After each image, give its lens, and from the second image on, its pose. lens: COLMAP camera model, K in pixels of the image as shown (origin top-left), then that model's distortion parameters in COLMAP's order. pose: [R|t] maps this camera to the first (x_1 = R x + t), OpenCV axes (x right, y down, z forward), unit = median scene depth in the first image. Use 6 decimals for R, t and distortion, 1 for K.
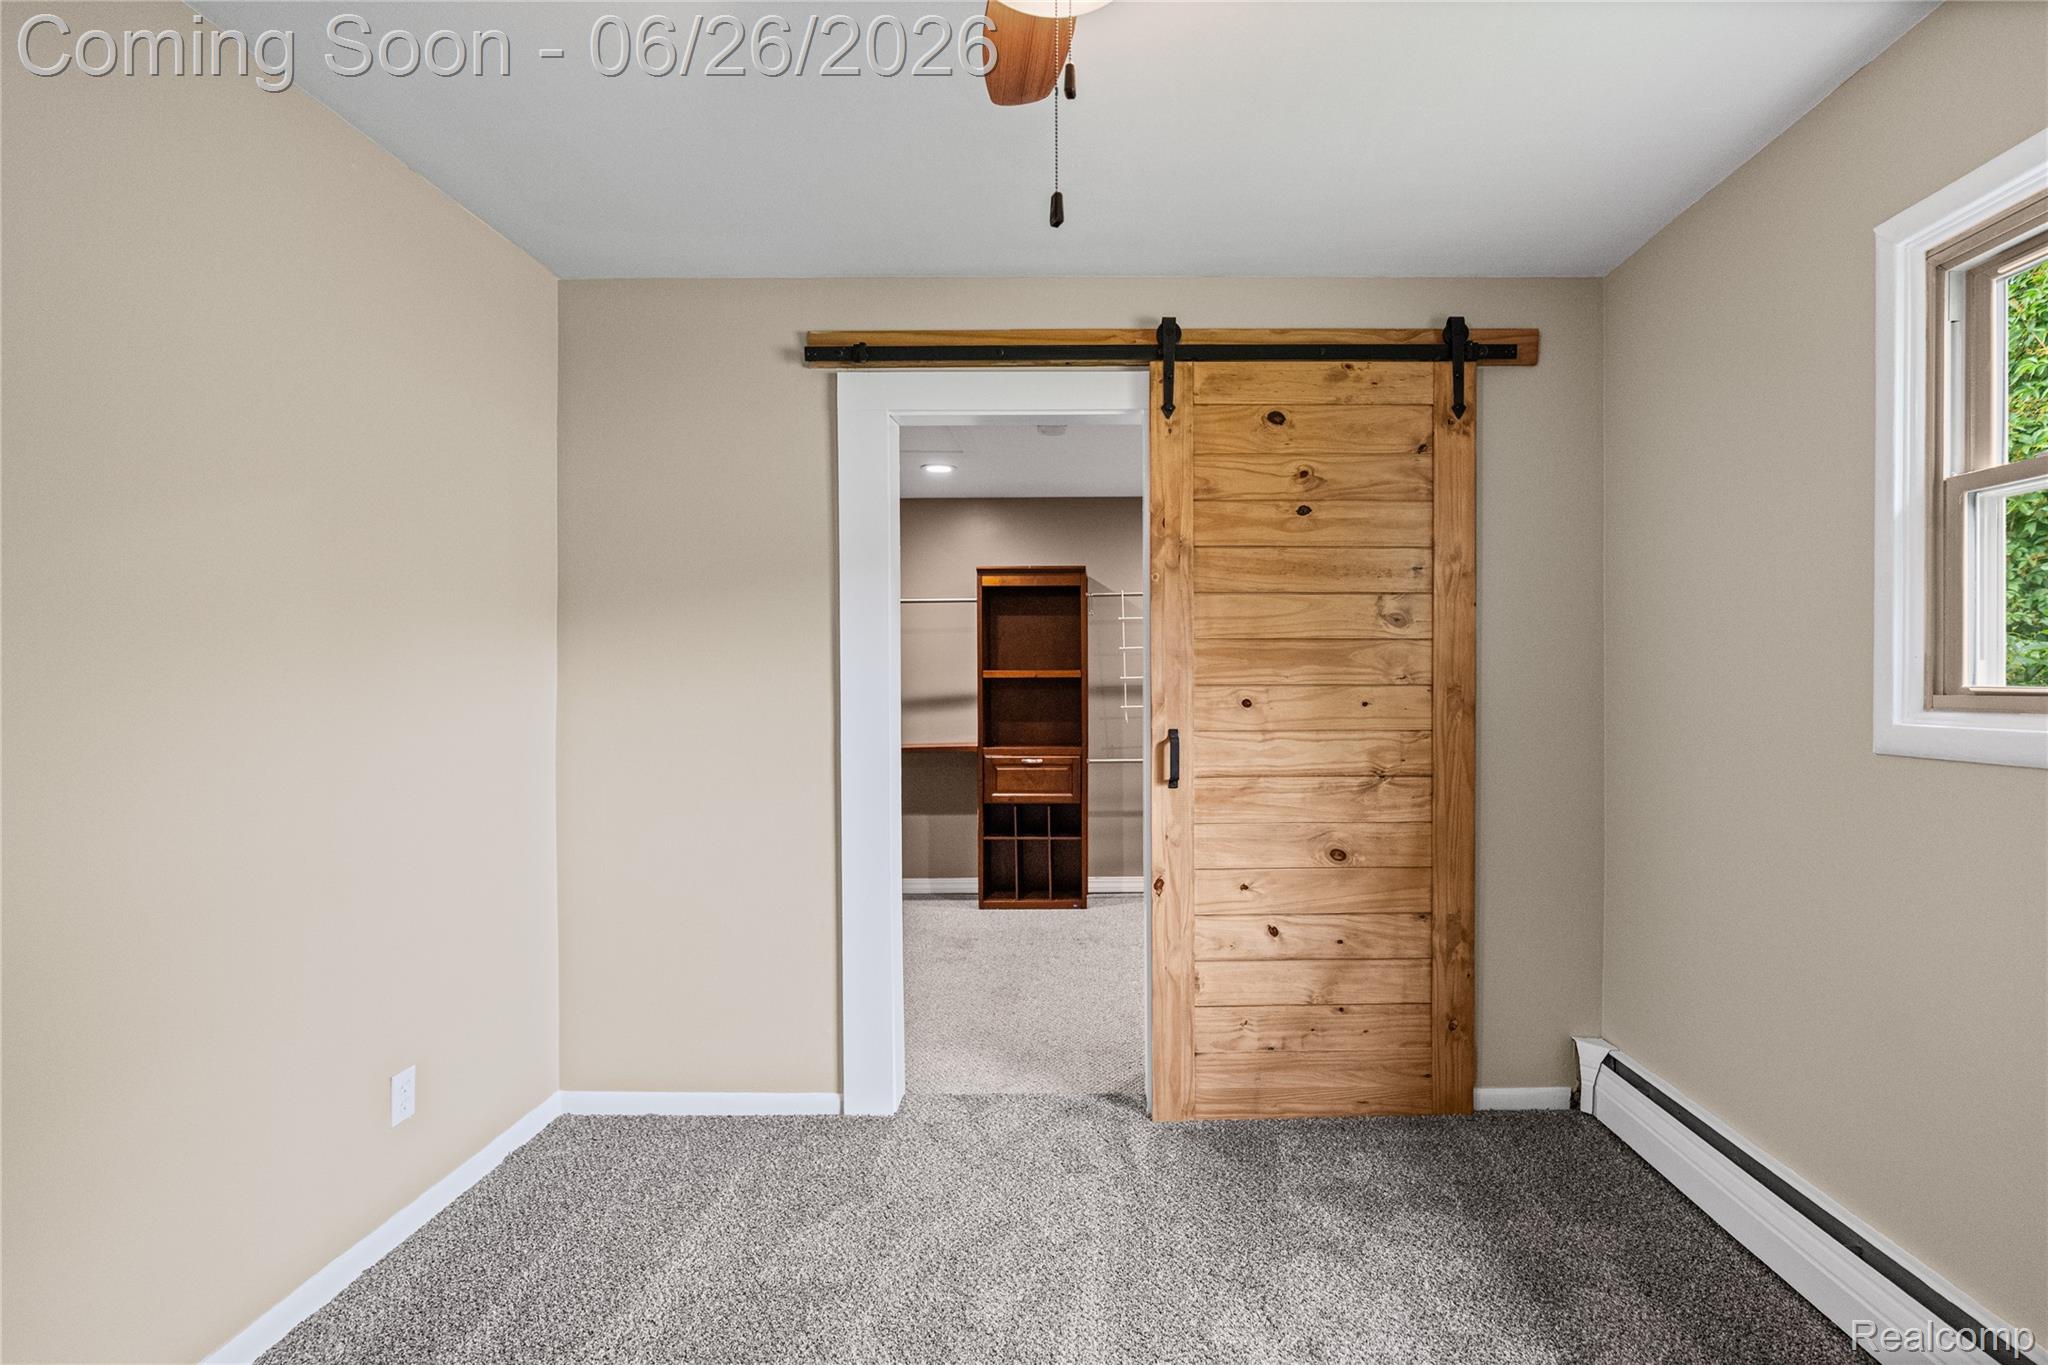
lens RADIAL K [[945.9, 0, 1033.8], [0, 945.9, 685.5], [0, 0, 1]] dist [-0.014466, 0.007208]
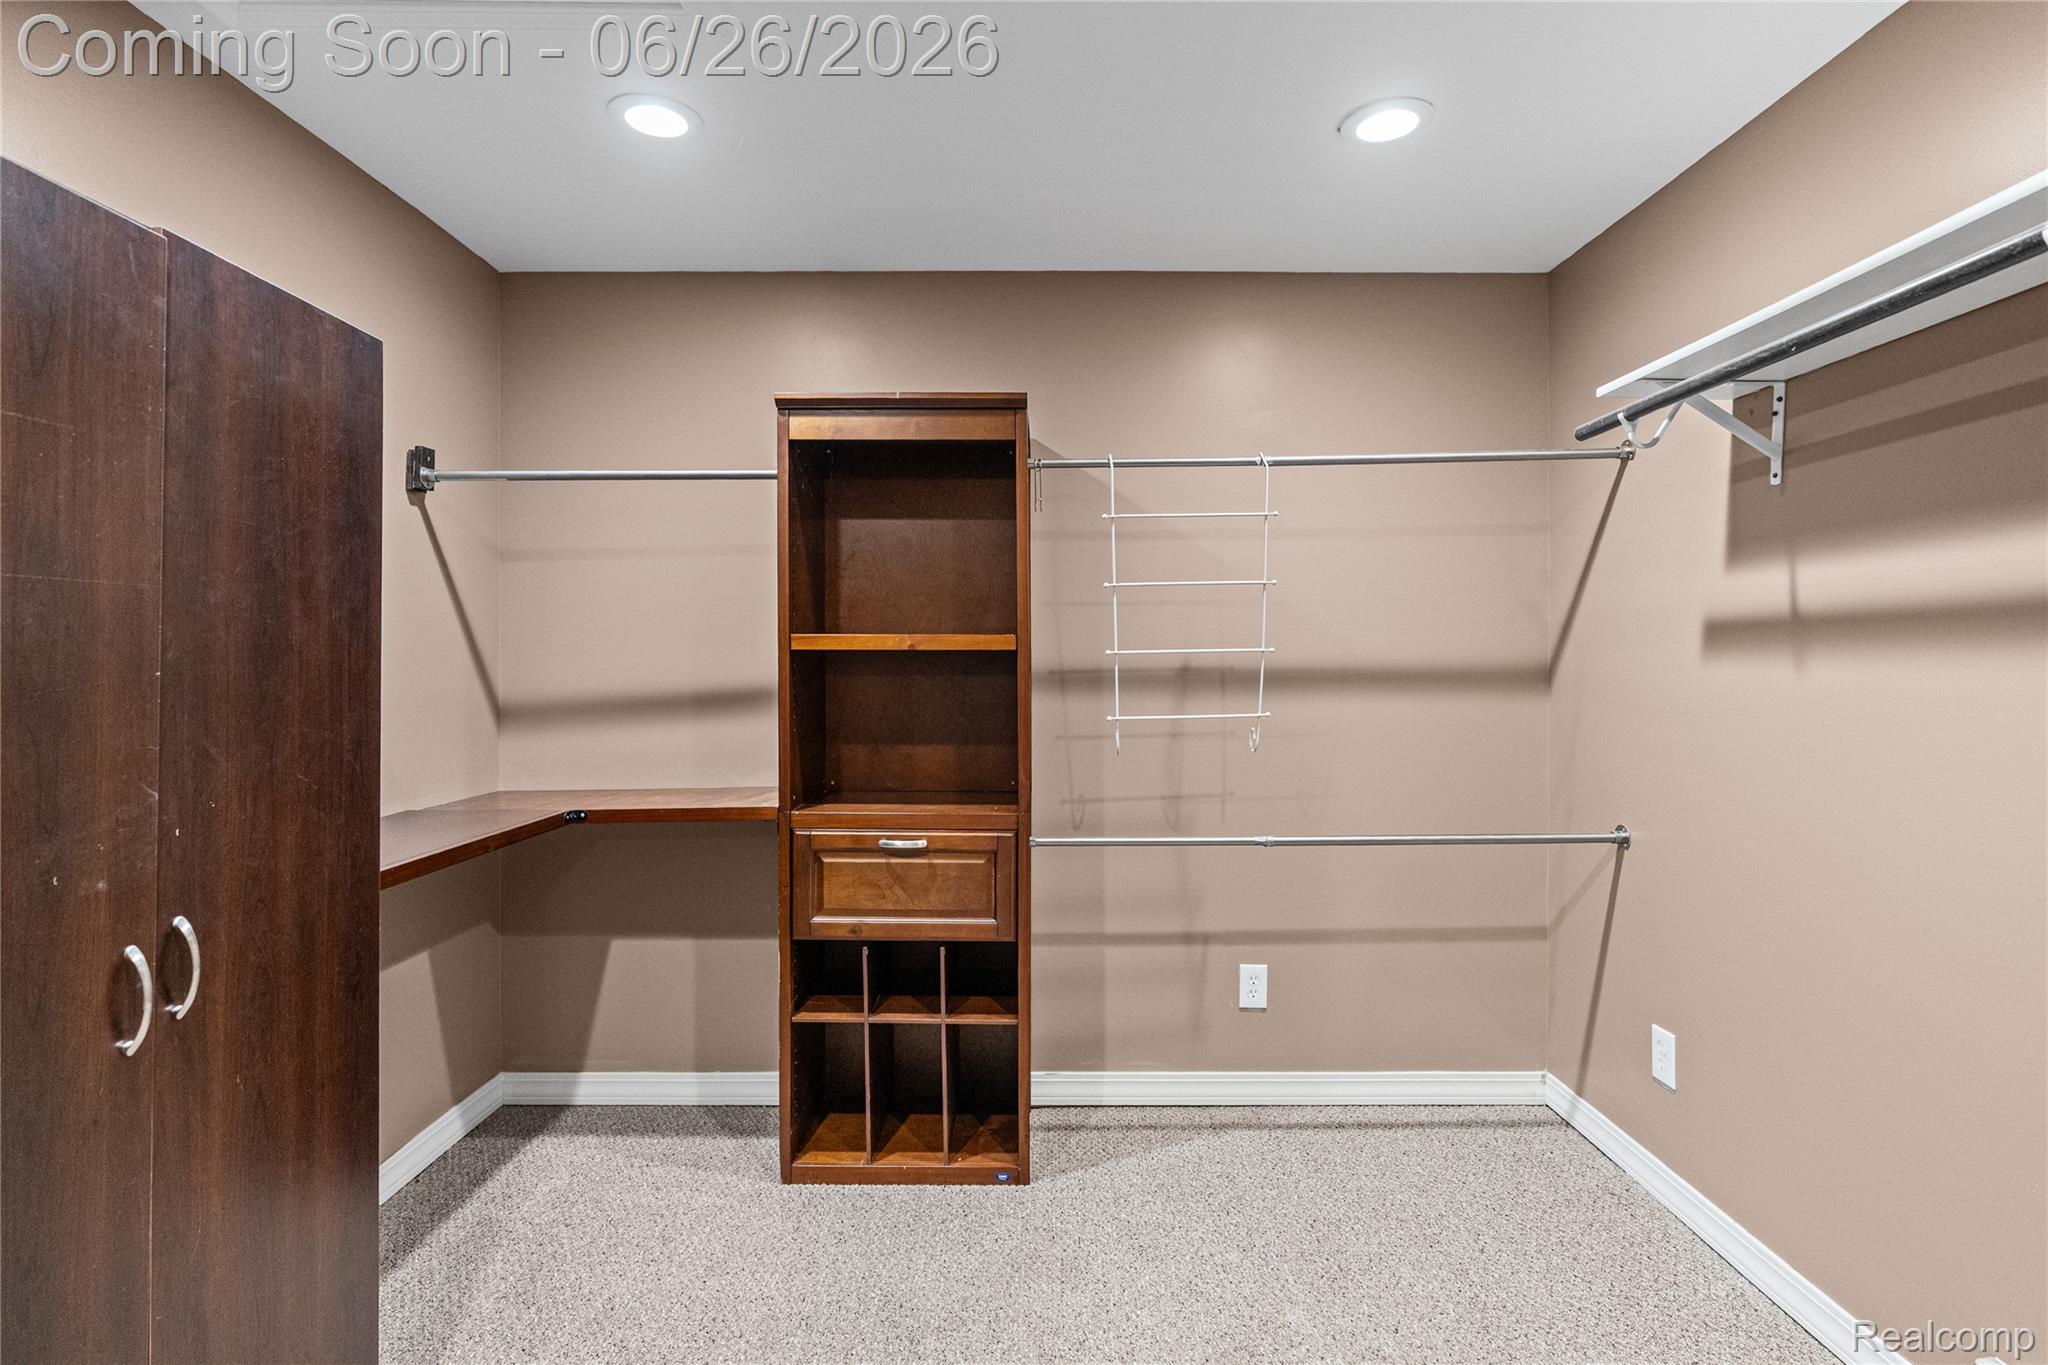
lens RADIAL K [[945.9, 0, 1033.8], [0, 945.9, 685.5], [0, 0, 1]] dist [-0.014466, 0.007208]
pose [[0.997602, -0.000027, 0.069217, 0.025754], [-0.001651, 0.999706, 0.024179, -0.002403], [-0.069198, -0.024236, 0.997309, 0.525980]]
